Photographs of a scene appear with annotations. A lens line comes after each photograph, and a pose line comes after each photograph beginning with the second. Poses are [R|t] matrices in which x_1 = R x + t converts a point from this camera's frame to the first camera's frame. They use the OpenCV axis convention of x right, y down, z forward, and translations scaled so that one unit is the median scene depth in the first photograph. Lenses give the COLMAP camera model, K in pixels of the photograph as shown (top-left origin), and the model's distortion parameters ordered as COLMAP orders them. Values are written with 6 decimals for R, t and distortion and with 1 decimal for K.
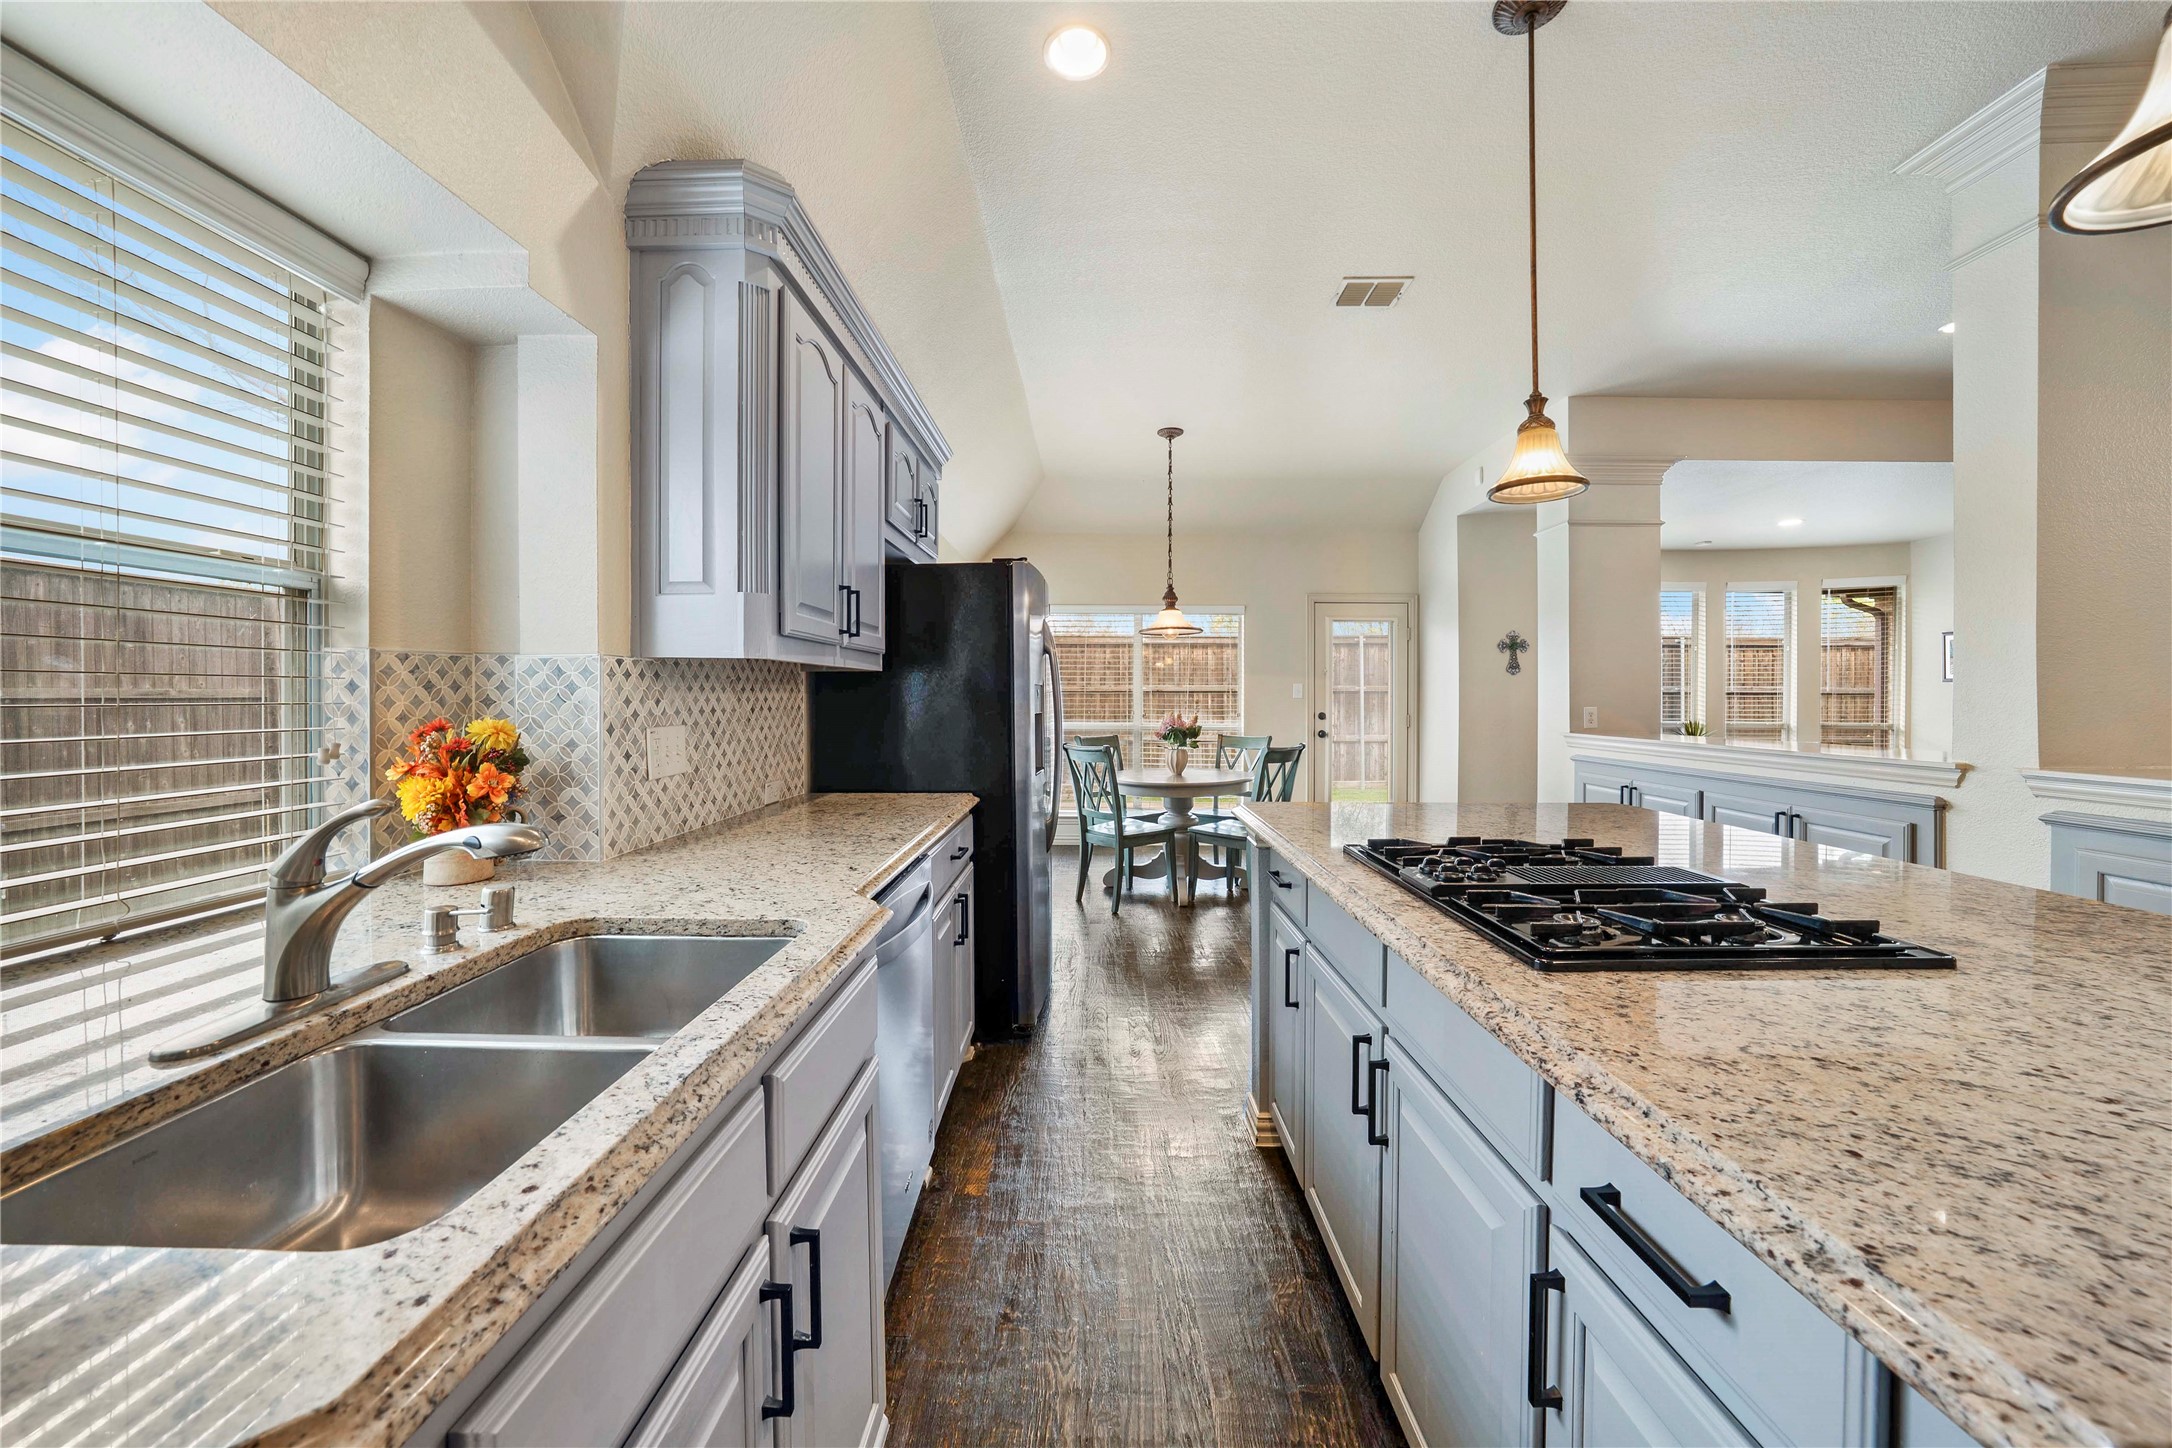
lens RADIAL K [[754.9, 0, 1094.3], [0, 754.9, 700.2], [0, 0, 1]] dist [-0.029256, 0.005487]
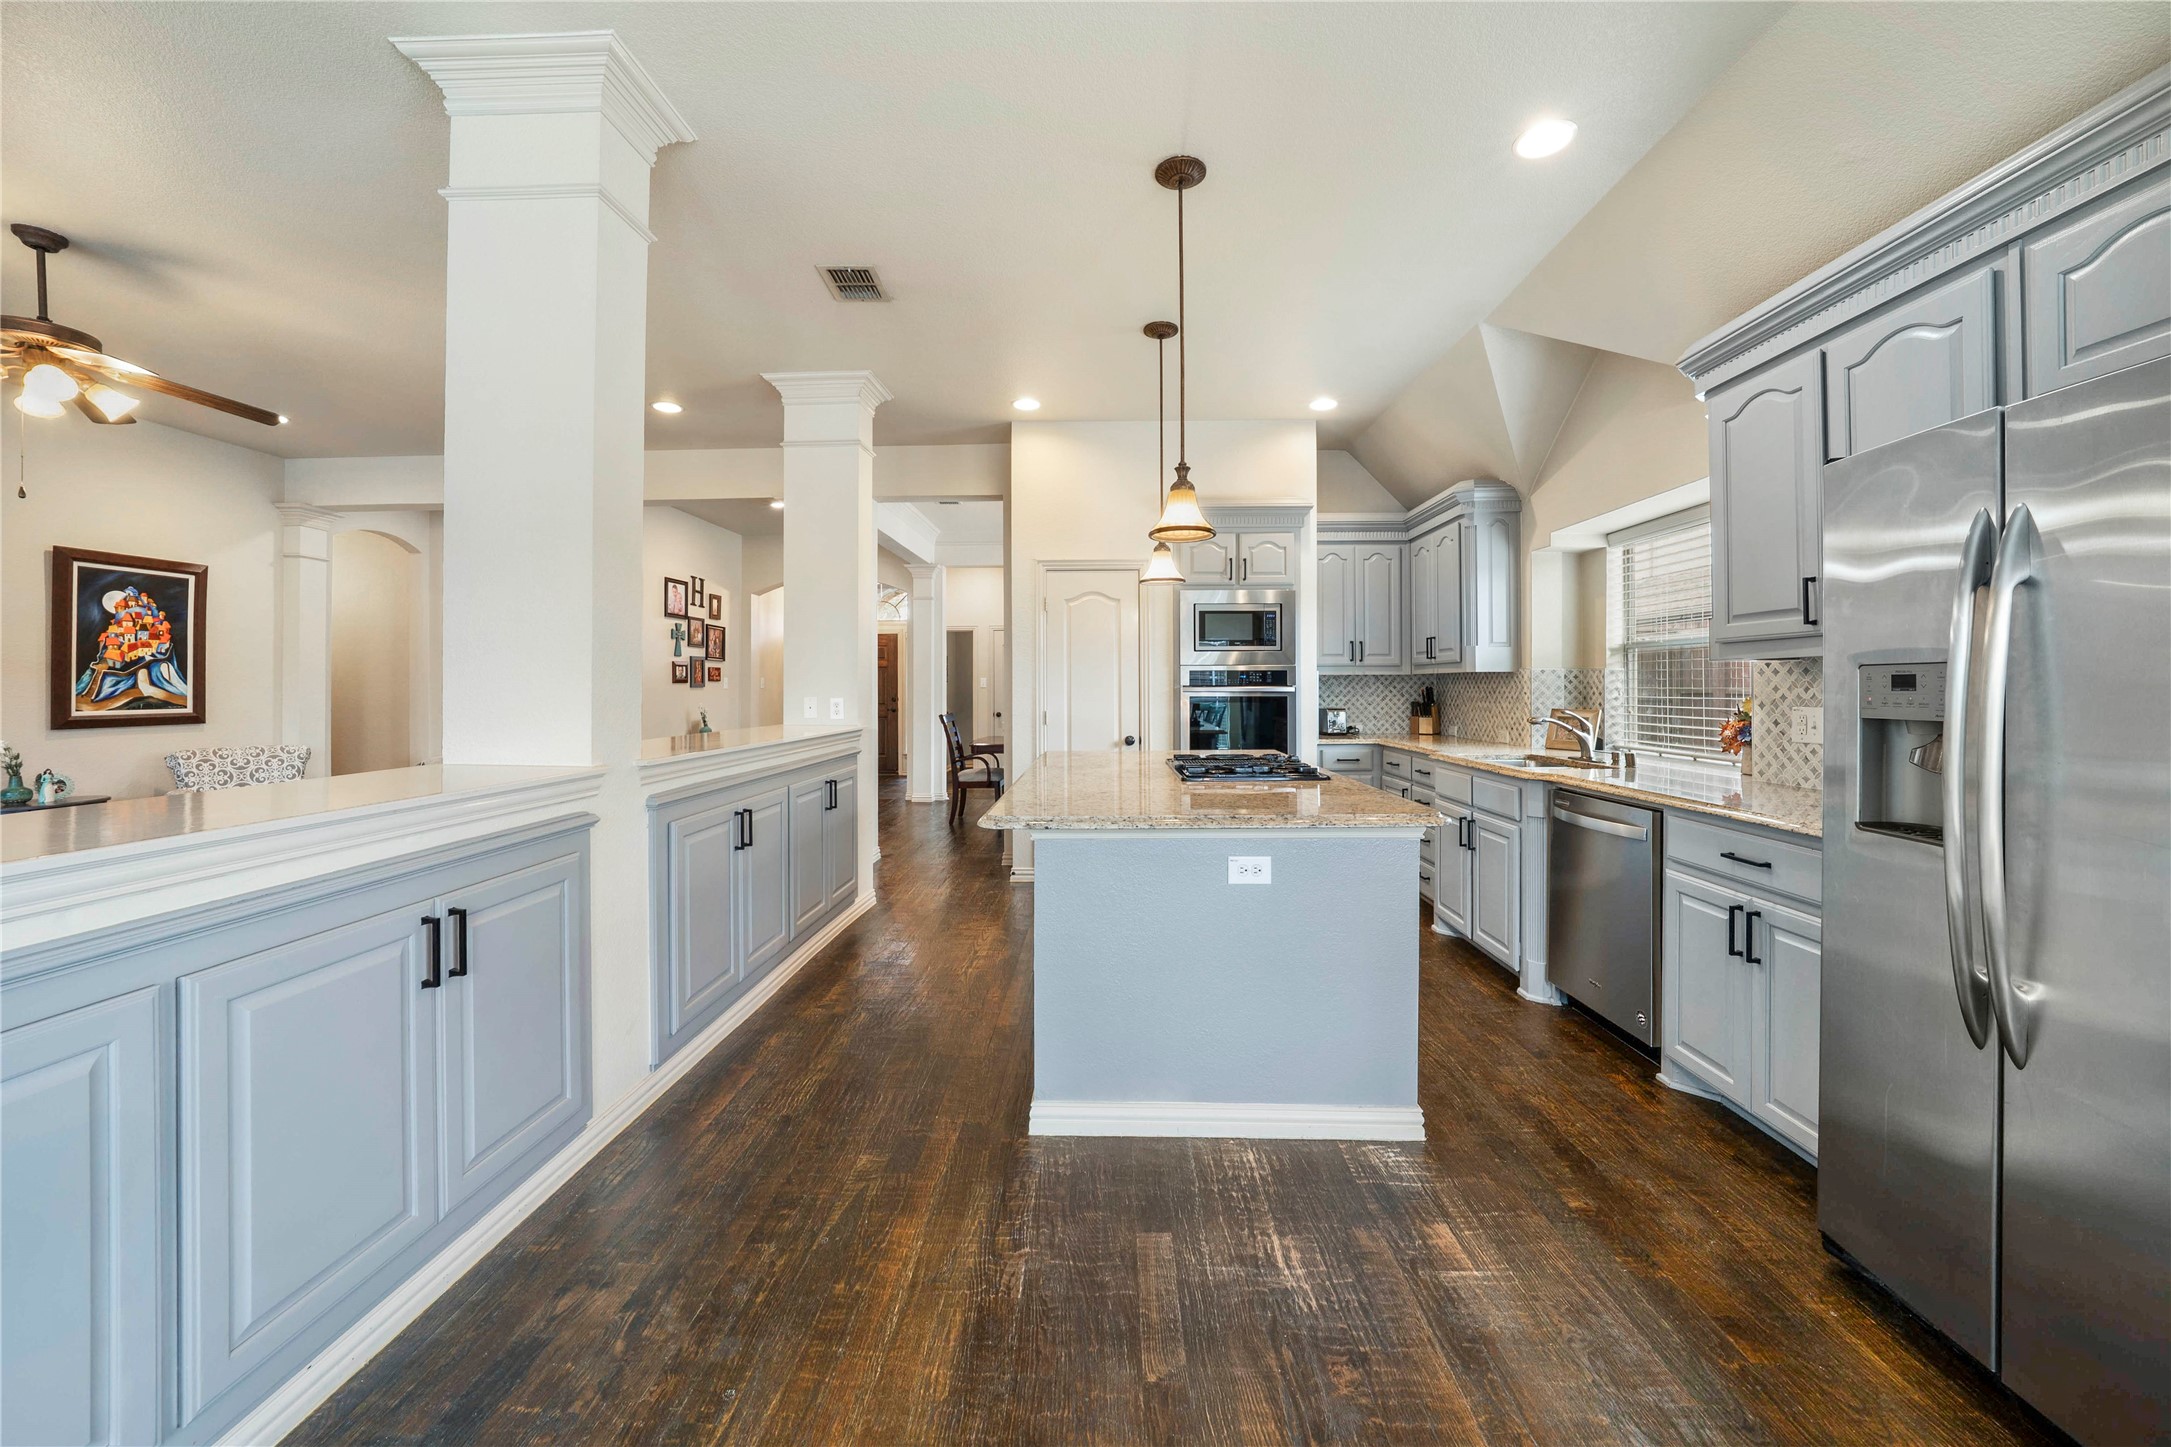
lens RADIAL K [[794.3, 0, 1091.9], [0, 794.3, 681.7], [0, 0, 1]] dist [-0.030313, 0.006272]
pose [[-0.999743, 0.003382, 0.022414, 0.300306], [0.003422, 0.999993, 0.001746, -0.007877], [-0.022408, 0.001823, -0.999747, 1.015907]]
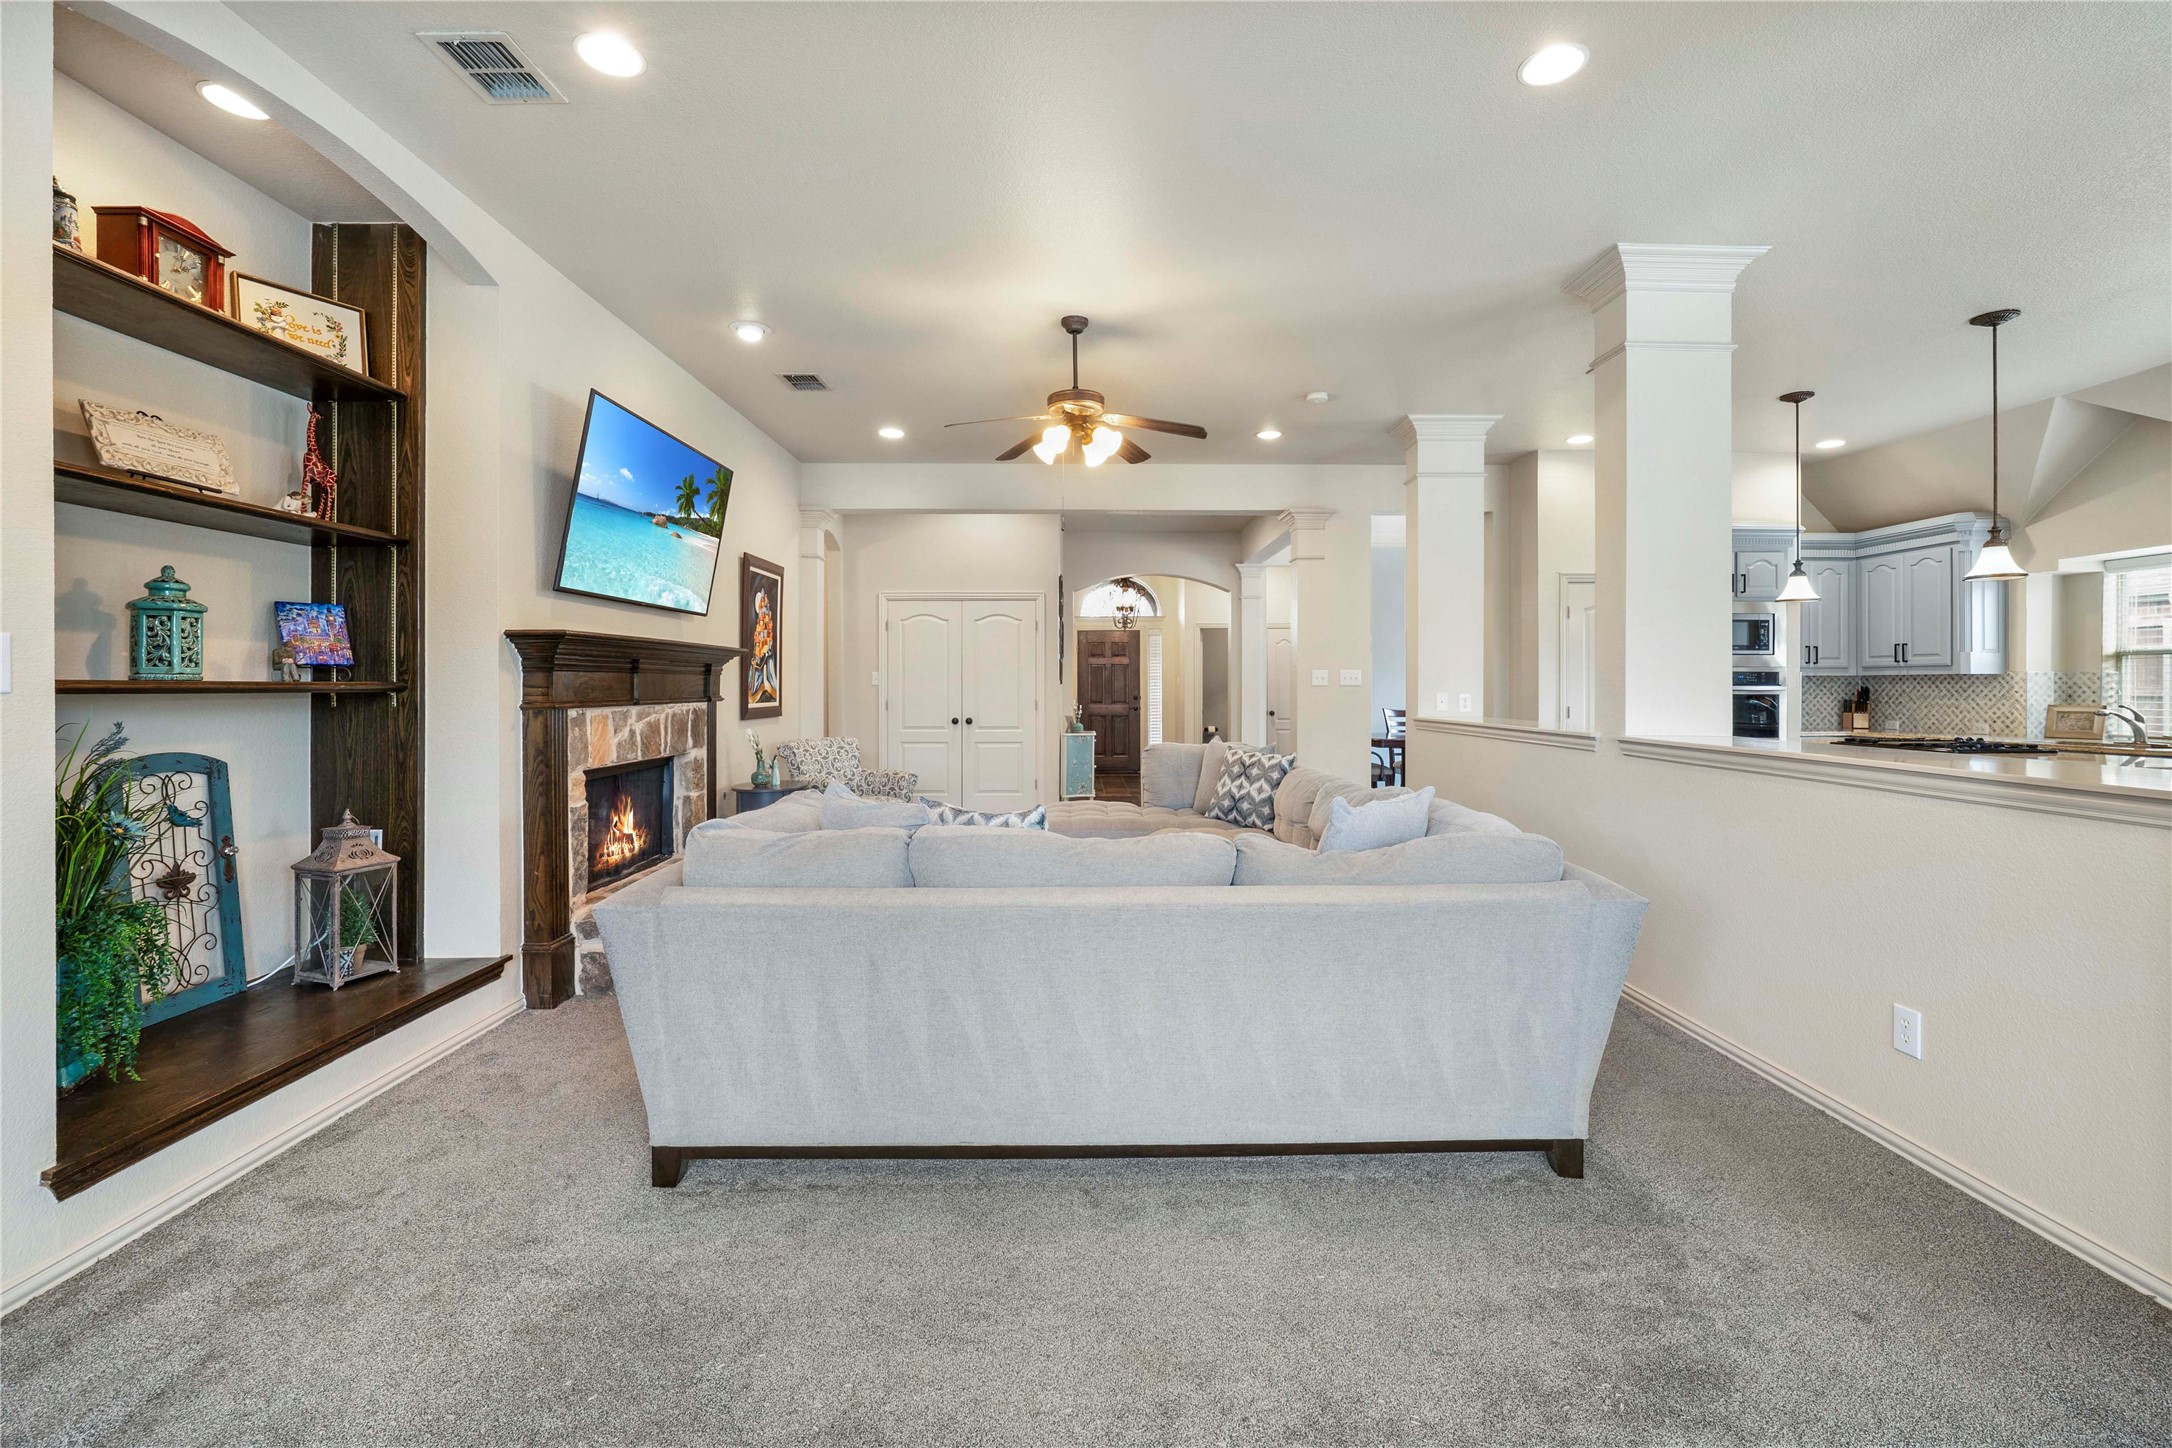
lens RADIAL K [[904.5, 0, 1088.0], [0, 904.5, 680.5], [0, 0, 1]] dist [-0.012472, 0.000145]
pose [[-0.999915, -0.001255, -0.012941, 1.224926], [-0.001282, 0.999997, 0.002057, -0.008196], [0.012939, 0.002073, -0.999914, 1.350363]]
